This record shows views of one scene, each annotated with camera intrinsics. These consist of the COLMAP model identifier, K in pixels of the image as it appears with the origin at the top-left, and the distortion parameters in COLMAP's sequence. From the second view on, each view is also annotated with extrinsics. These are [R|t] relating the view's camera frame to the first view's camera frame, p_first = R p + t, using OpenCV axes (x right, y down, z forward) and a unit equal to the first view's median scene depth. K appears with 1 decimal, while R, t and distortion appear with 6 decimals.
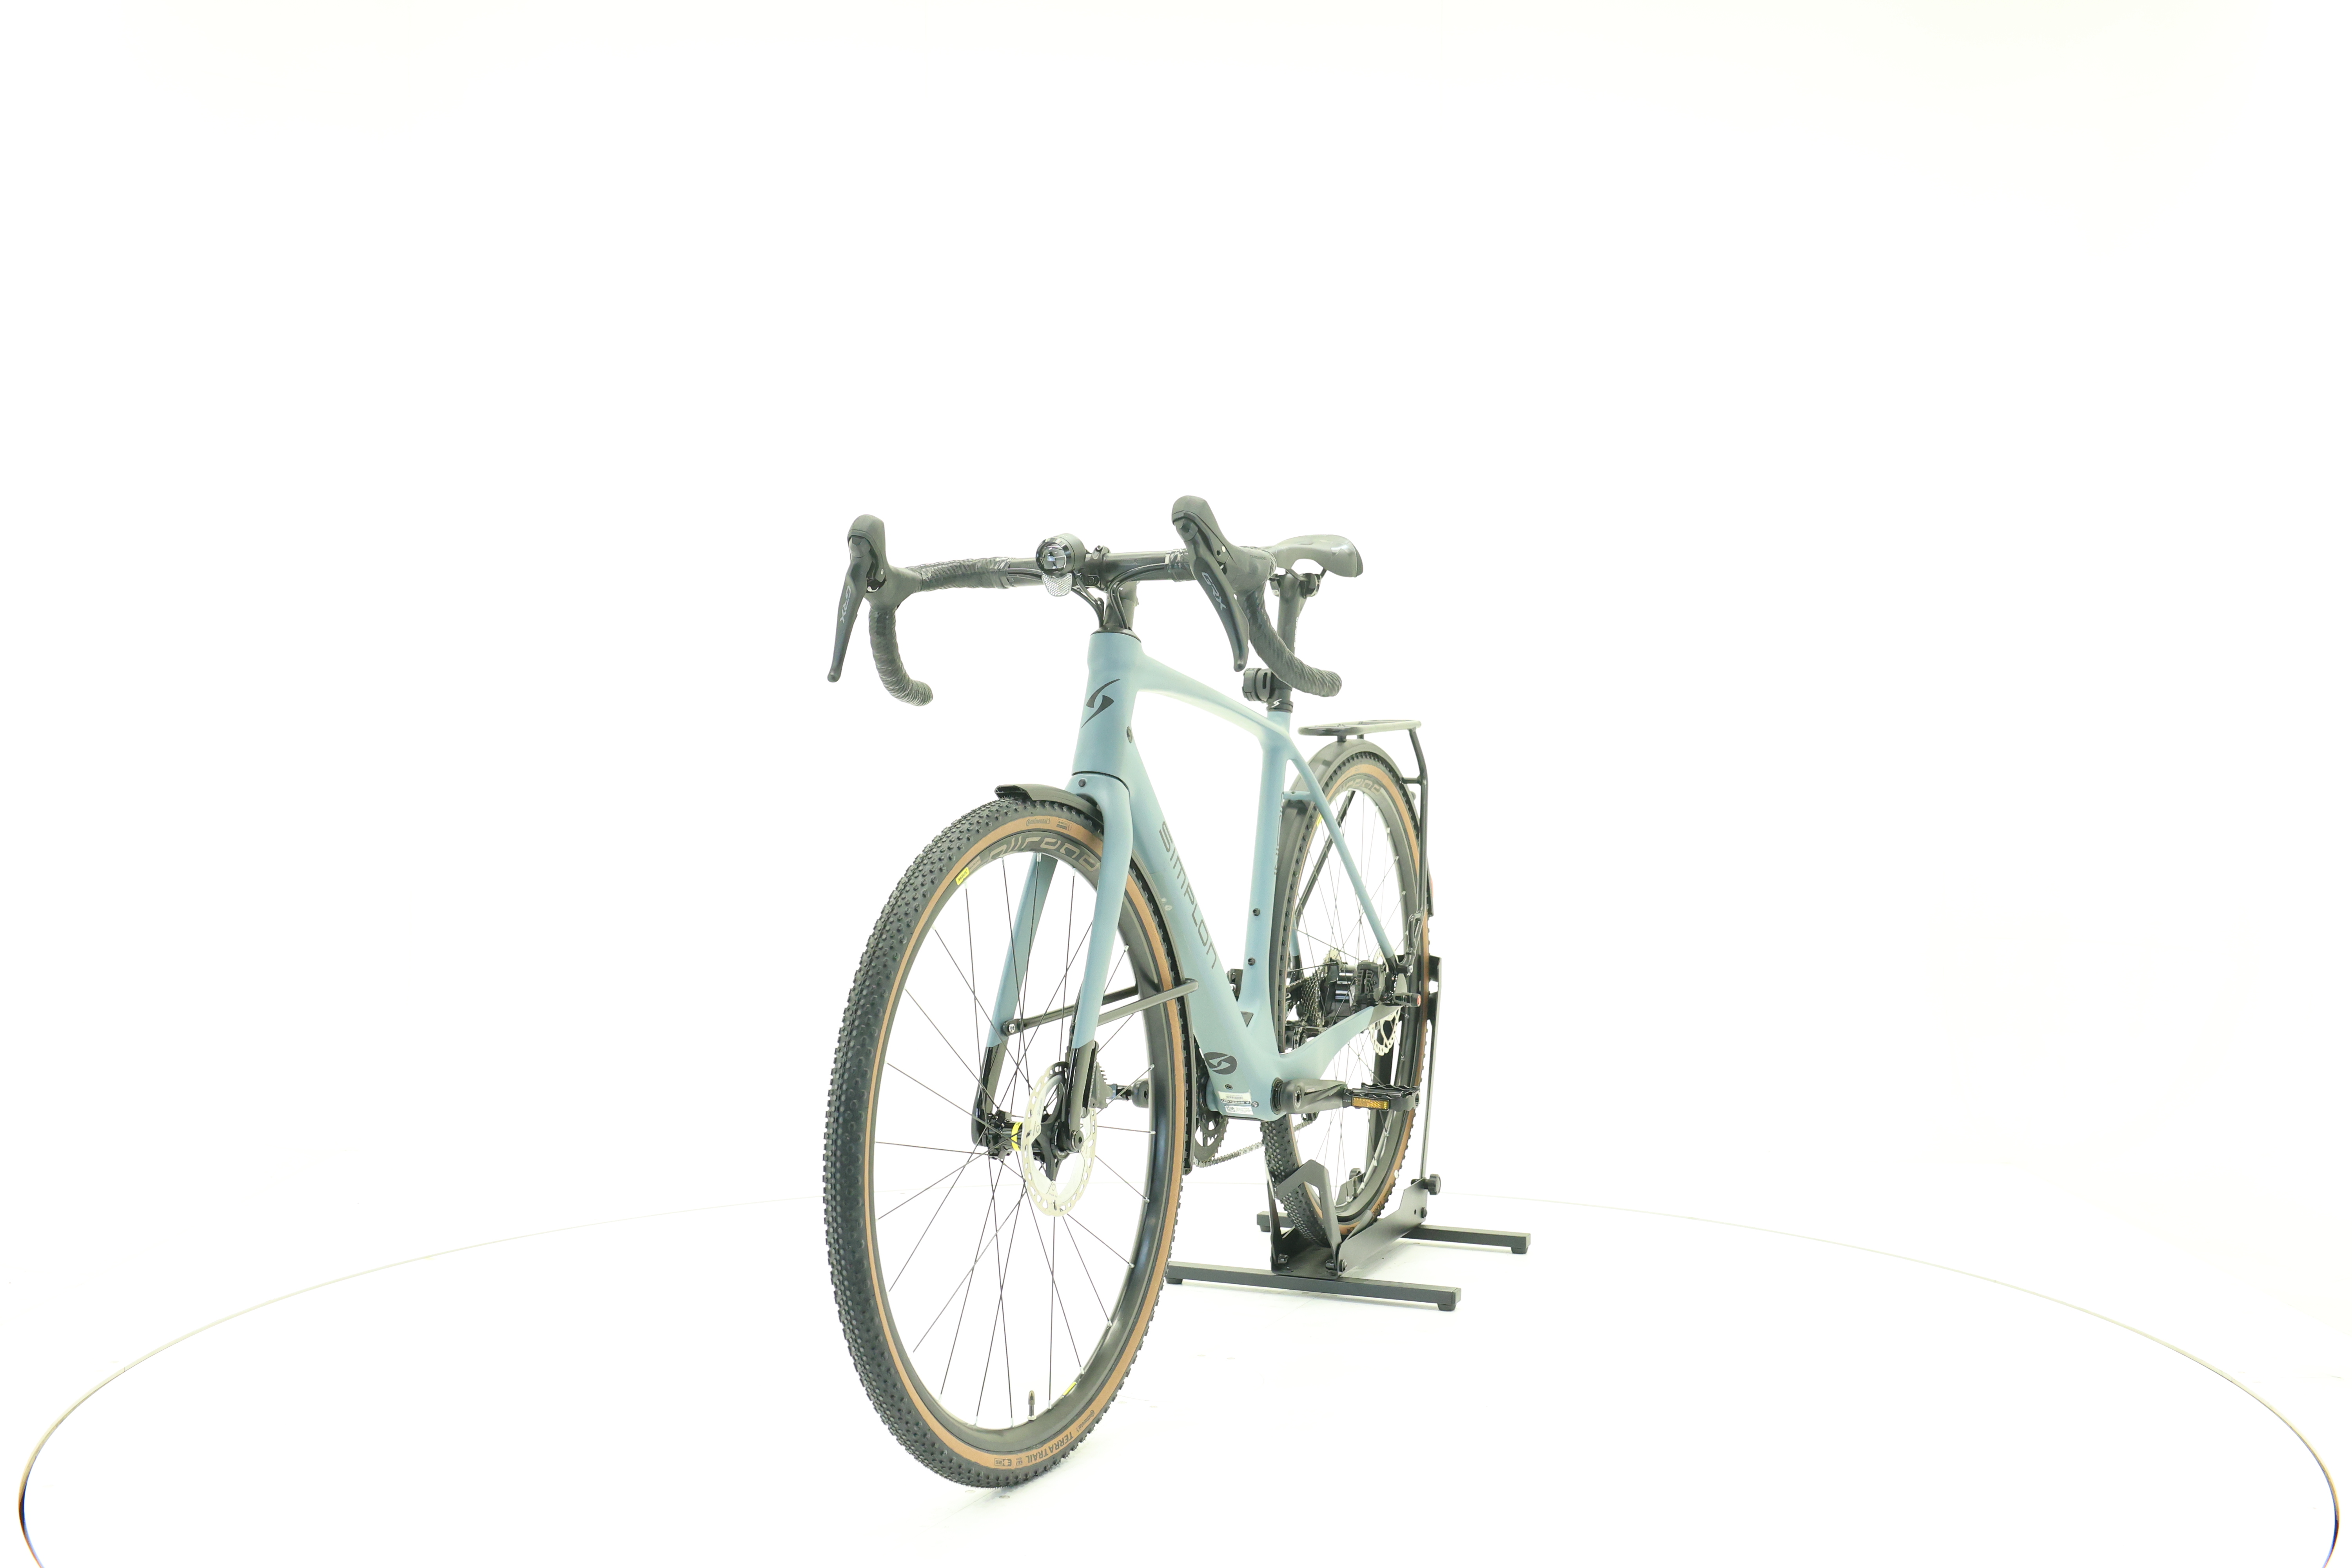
lens RADIAL K [[2508.1, 0, 1177.3], [0, 2508.1, 786.5], [0, 0, 1]] dist [-0.000150, 0.000000]
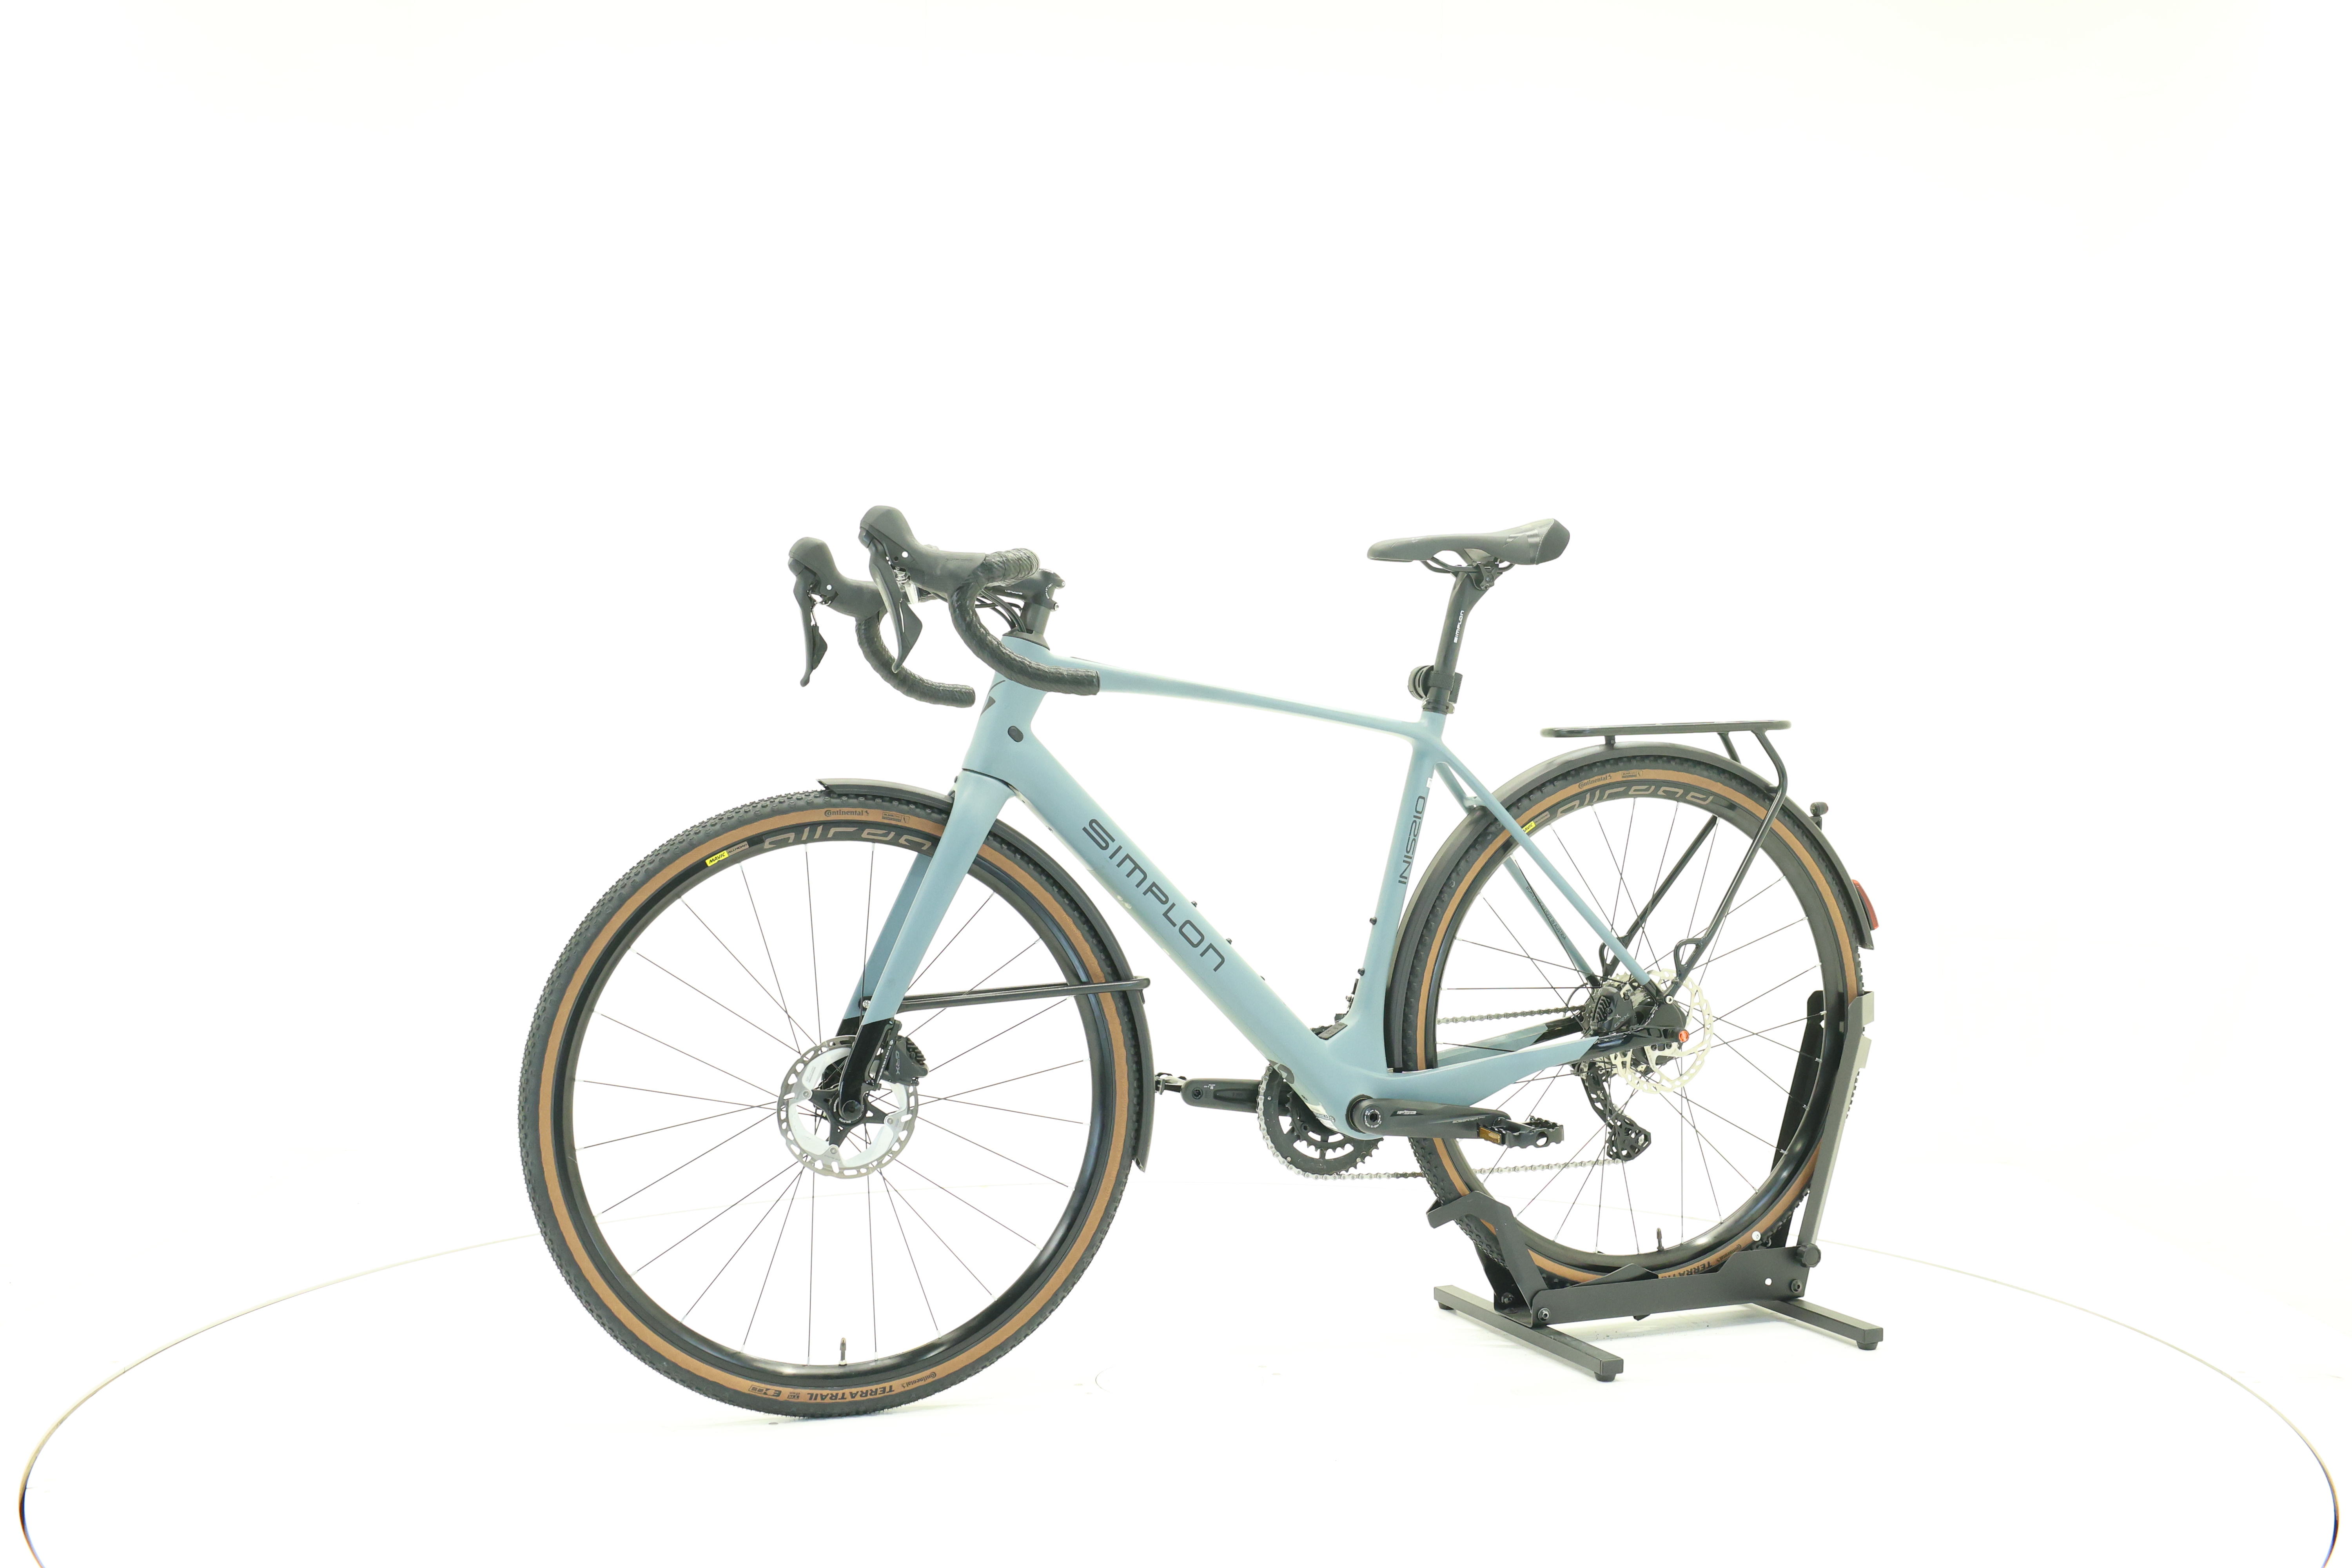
lens RADIAL K [[2508.1, 0, 1165.1], [0, 2508.1, 784.3], [0, 0, 1]] dist [-0.000150, 0.000000]
pose [[0.704078, 0.015922, -0.709944, 0.756440], [-0.017993, 0.999828, 0.004579, -0.005698], [0.709895, 0.009550, 0.704243, 0.311538]]
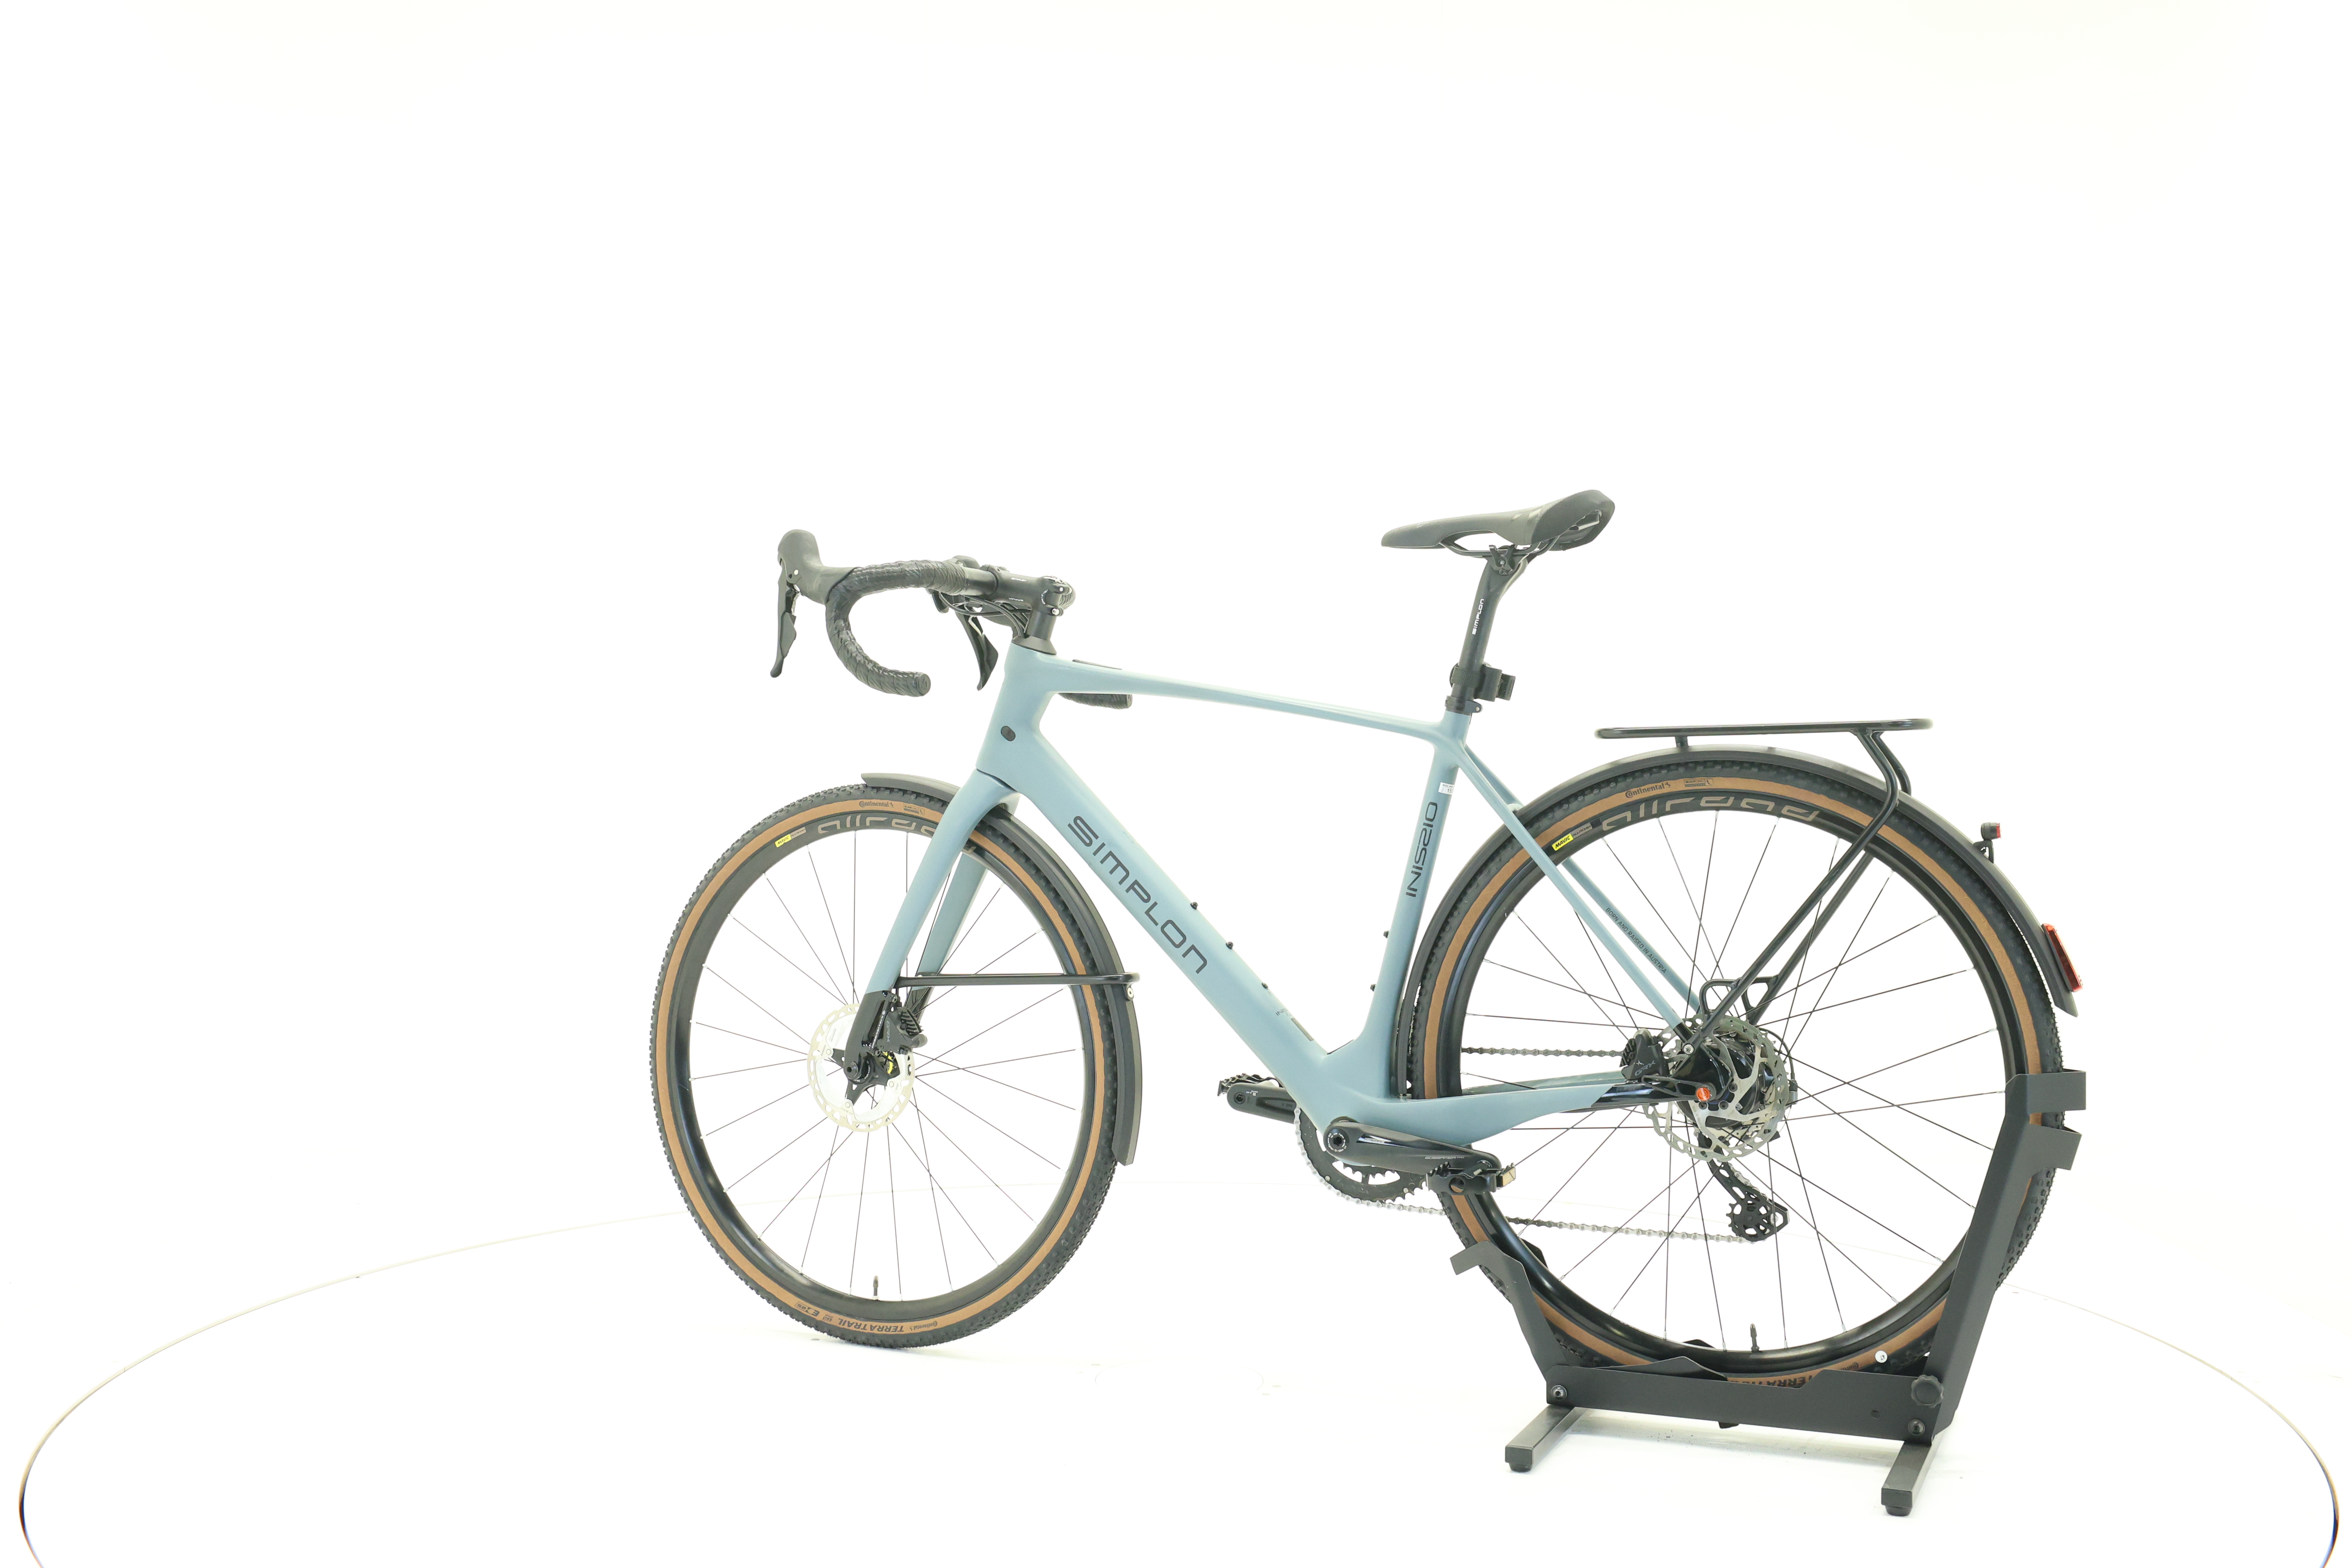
lens RADIAL K [[2508.1, 0, 1169.6], [0, 2508.1, 768.1], [0, 0, 1]] dist [-0.000150, 0.000000]
pose [[-0.012952, 0.012971, -0.999832, 1.072710], [-0.027374, 0.999536, 0.013322, -0.021954], [0.999541, 0.027542, -0.012591, 1.078060]]
